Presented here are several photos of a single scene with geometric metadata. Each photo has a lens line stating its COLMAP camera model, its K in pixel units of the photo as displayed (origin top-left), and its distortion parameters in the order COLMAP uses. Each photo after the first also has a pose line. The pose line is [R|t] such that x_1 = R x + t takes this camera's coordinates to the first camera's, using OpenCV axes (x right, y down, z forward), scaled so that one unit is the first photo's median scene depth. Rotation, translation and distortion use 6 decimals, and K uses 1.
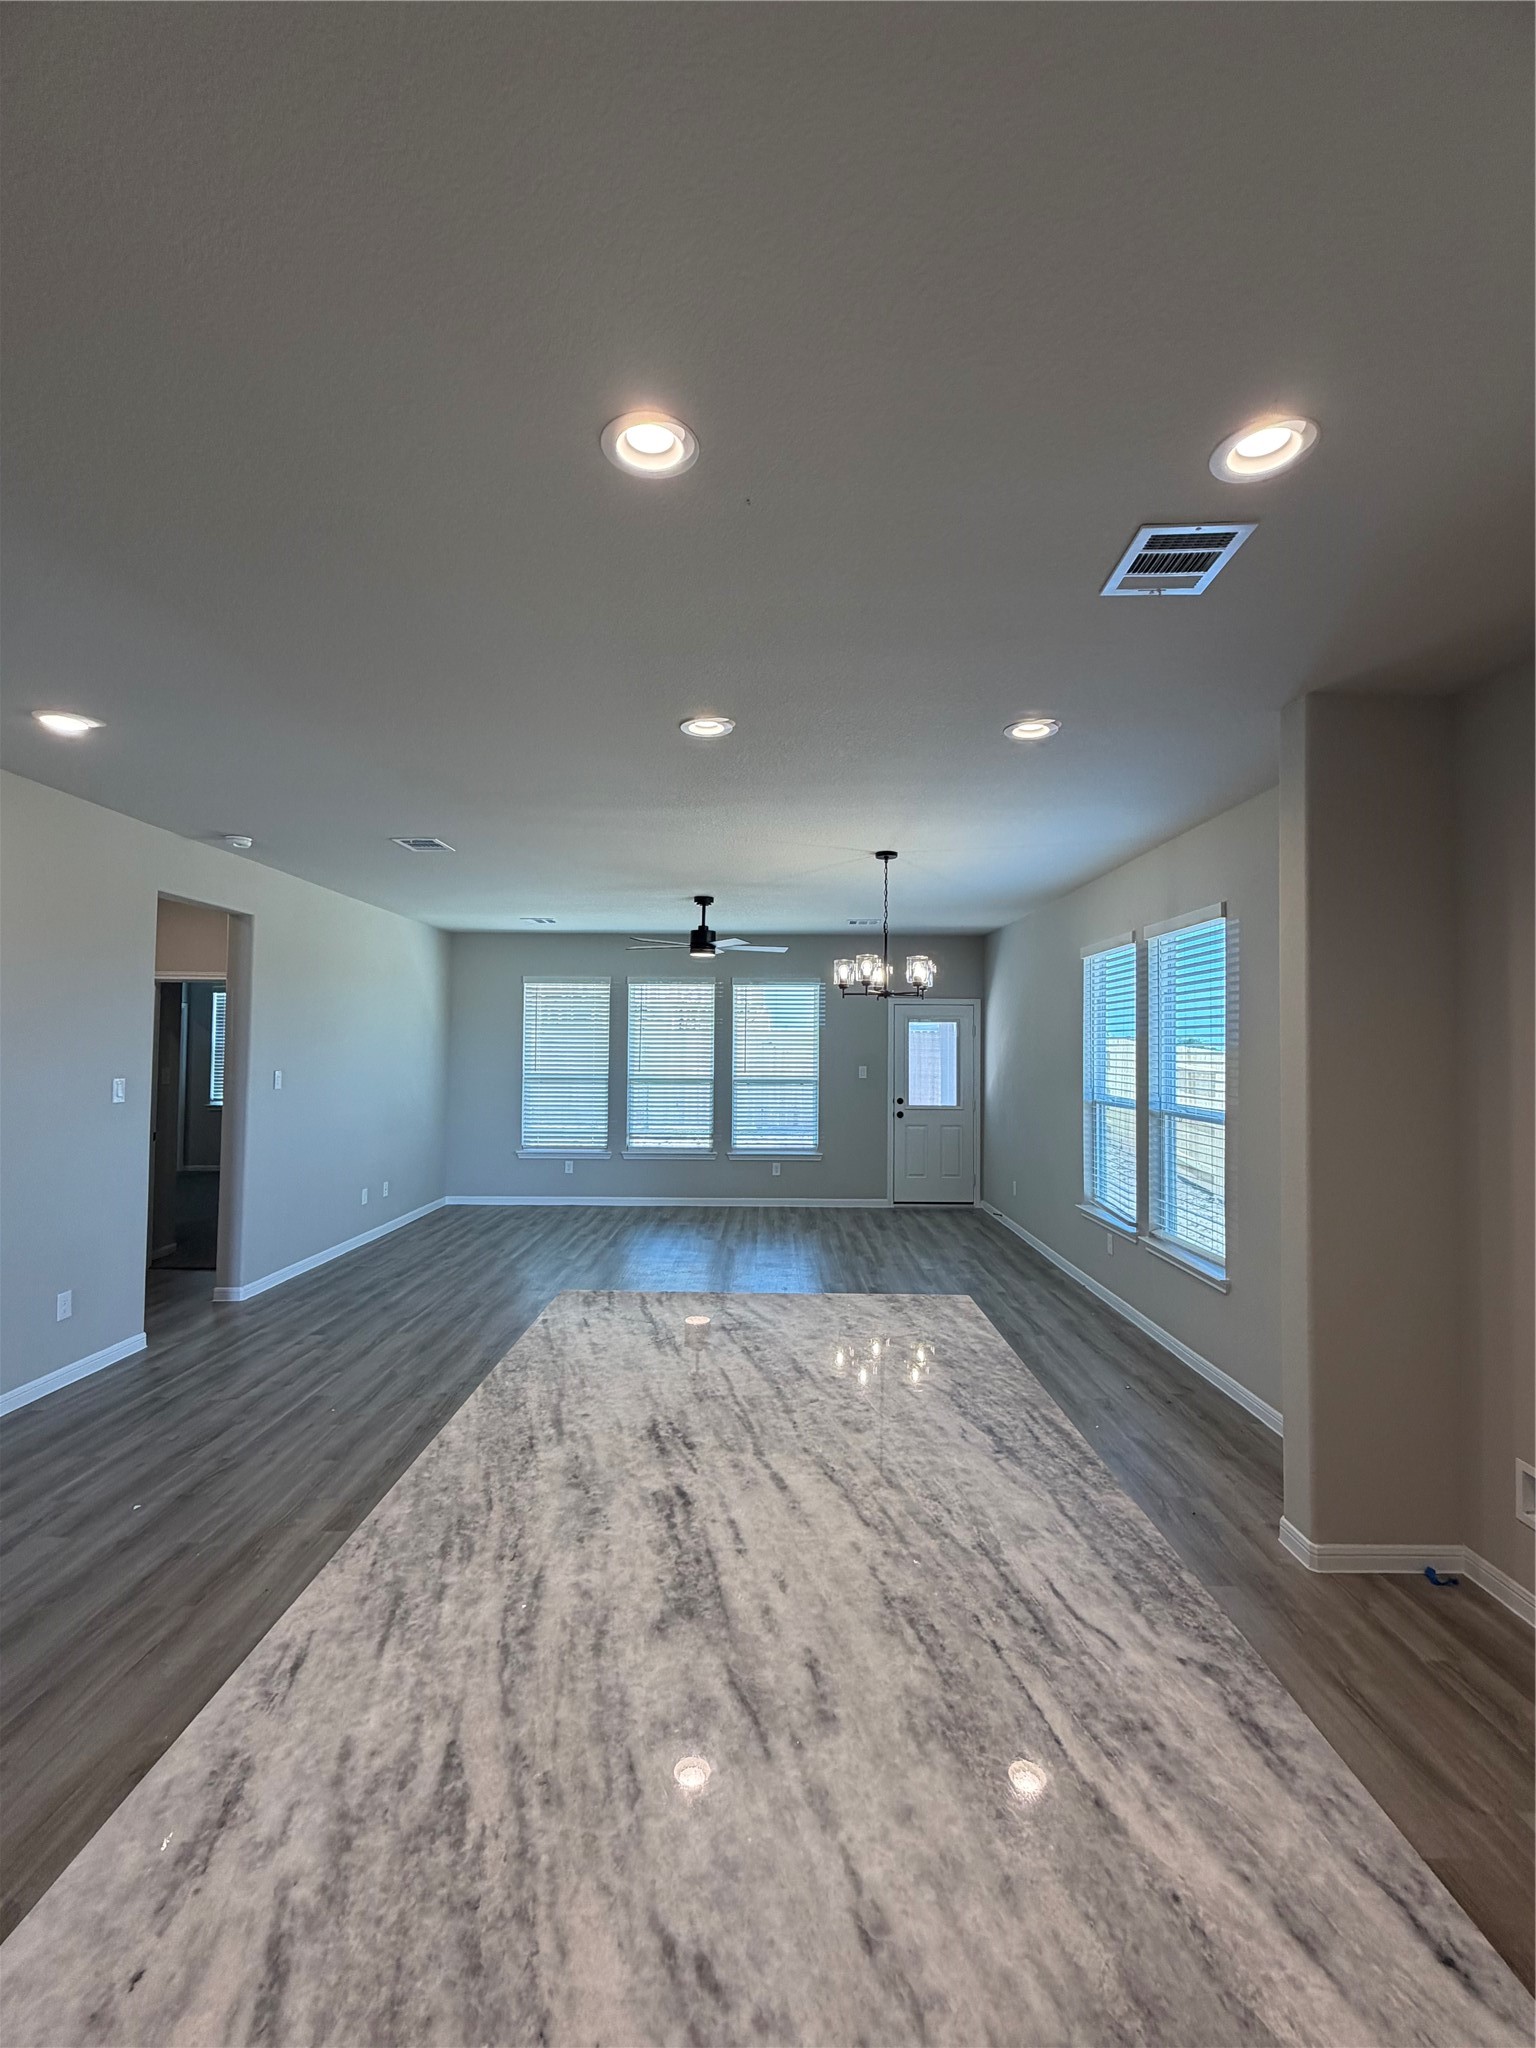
lens RADIAL K [[899.9, 0, 768.0], [0, 899.9, 1024.0], [0, 0, 1]] dist [0.000556, -0.000583]
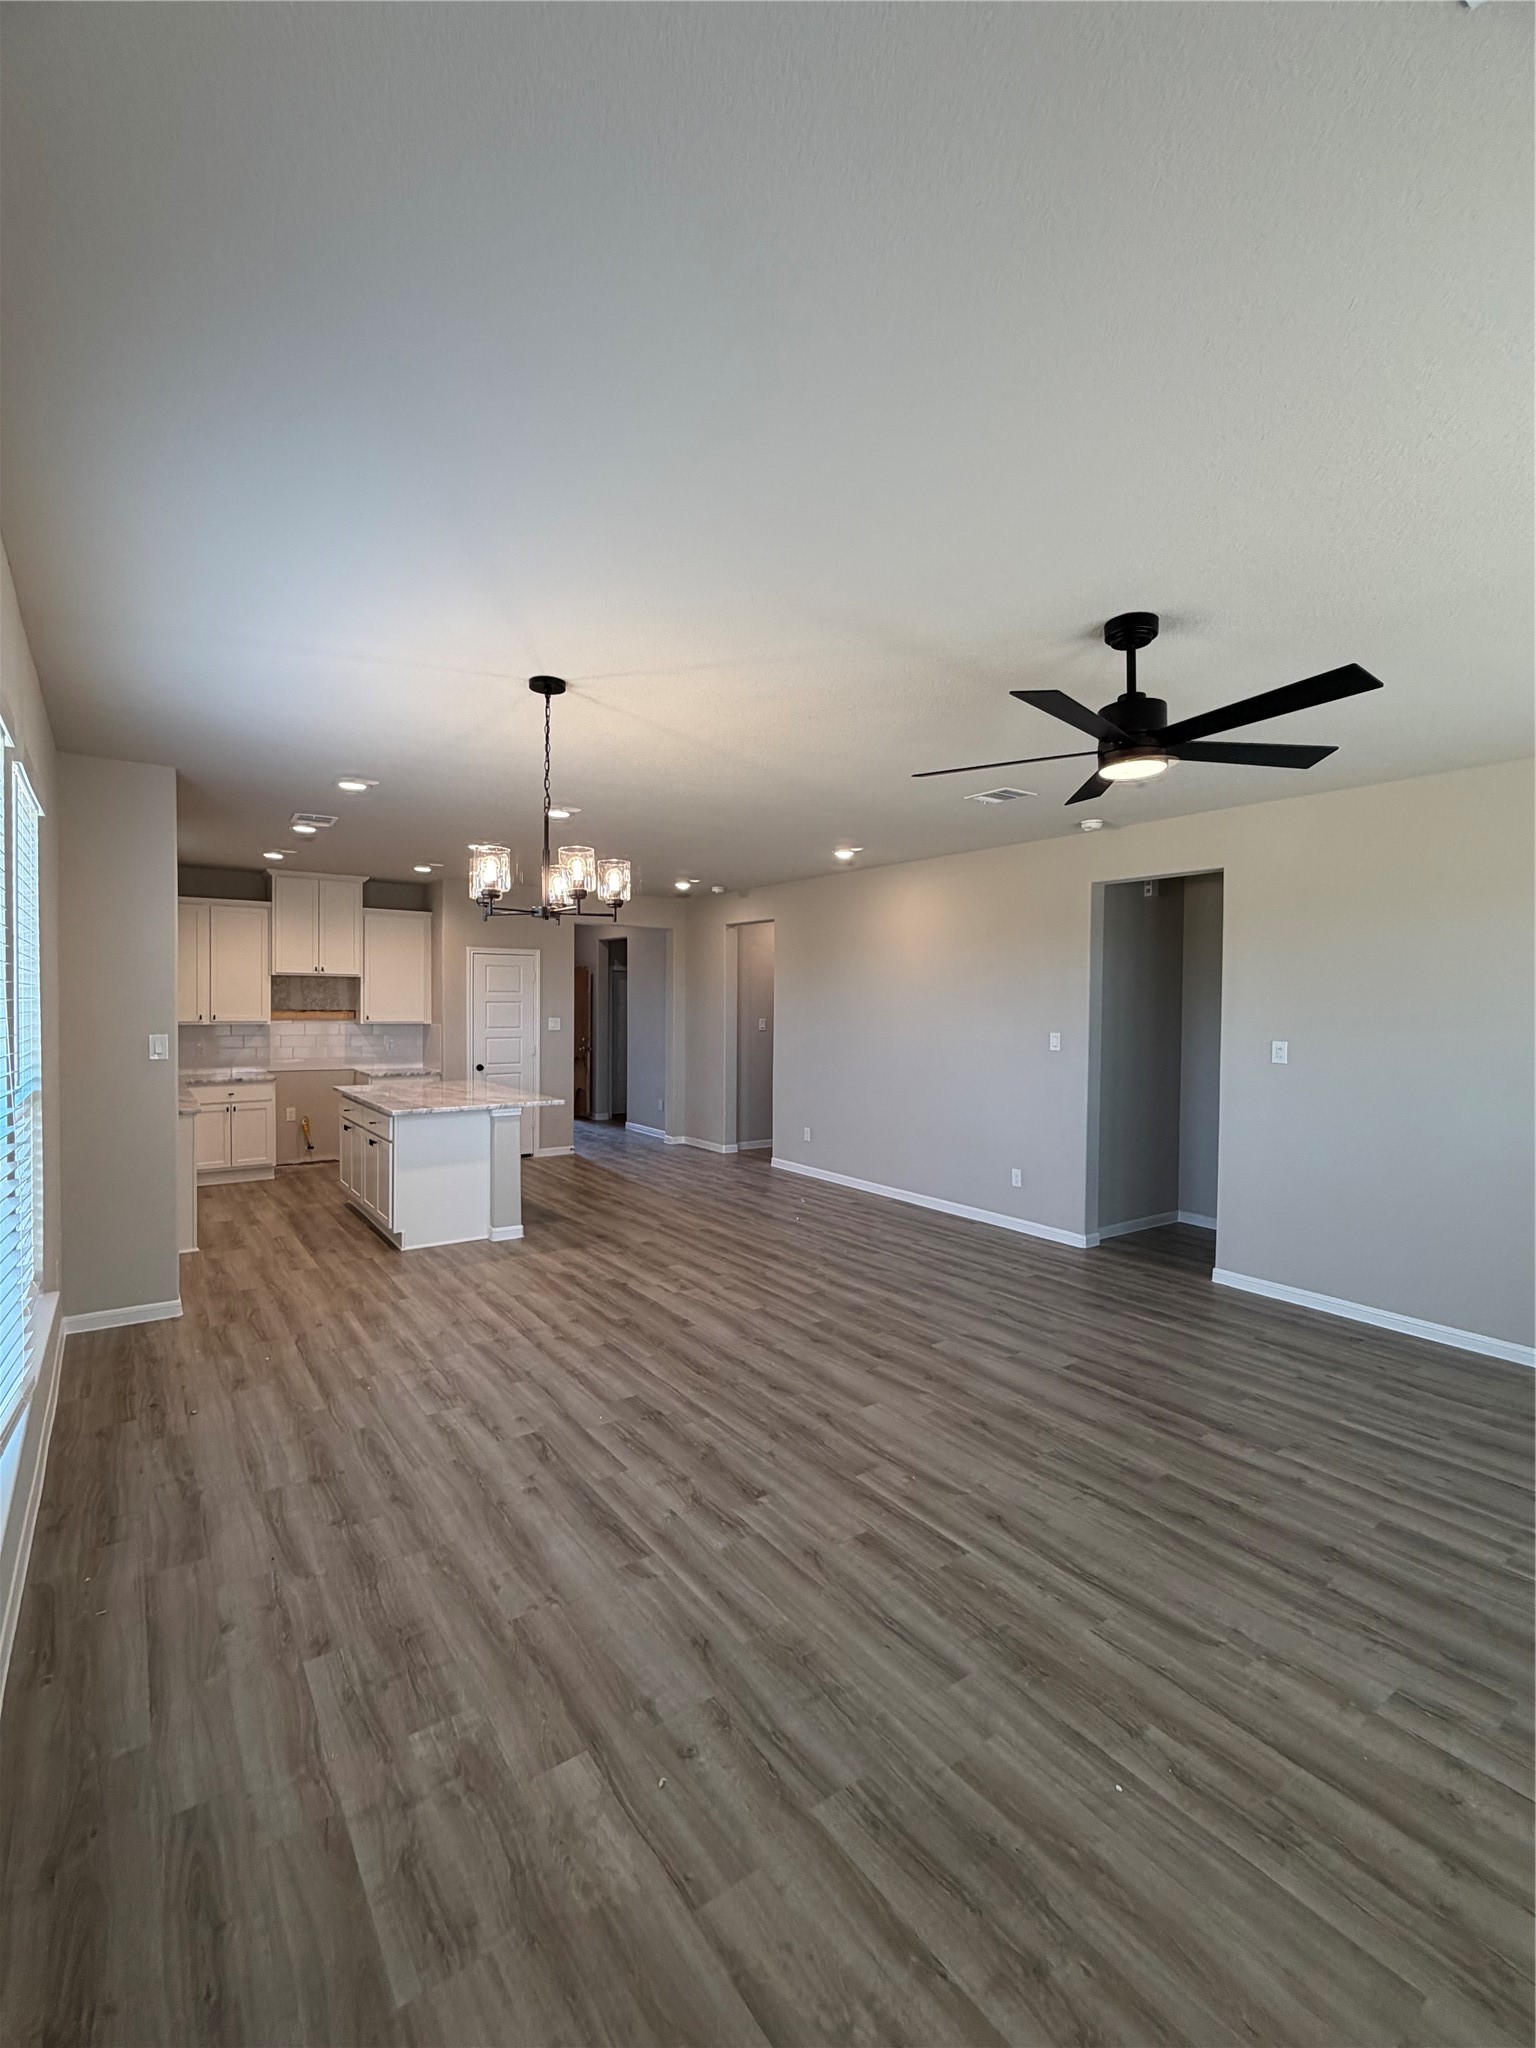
lens RADIAL K [[899.9, 0, 768.0], [0, 899.9, 1024.0], [0, 0, 1]] dist [0.000556, -0.000583]
pose [[-0.809965, -0.002858, -0.586471, 0.215115], [-0.000825, 0.999993, -0.003734, 0.025726], [0.586477, -0.002541, -0.809962, 0.925873]]
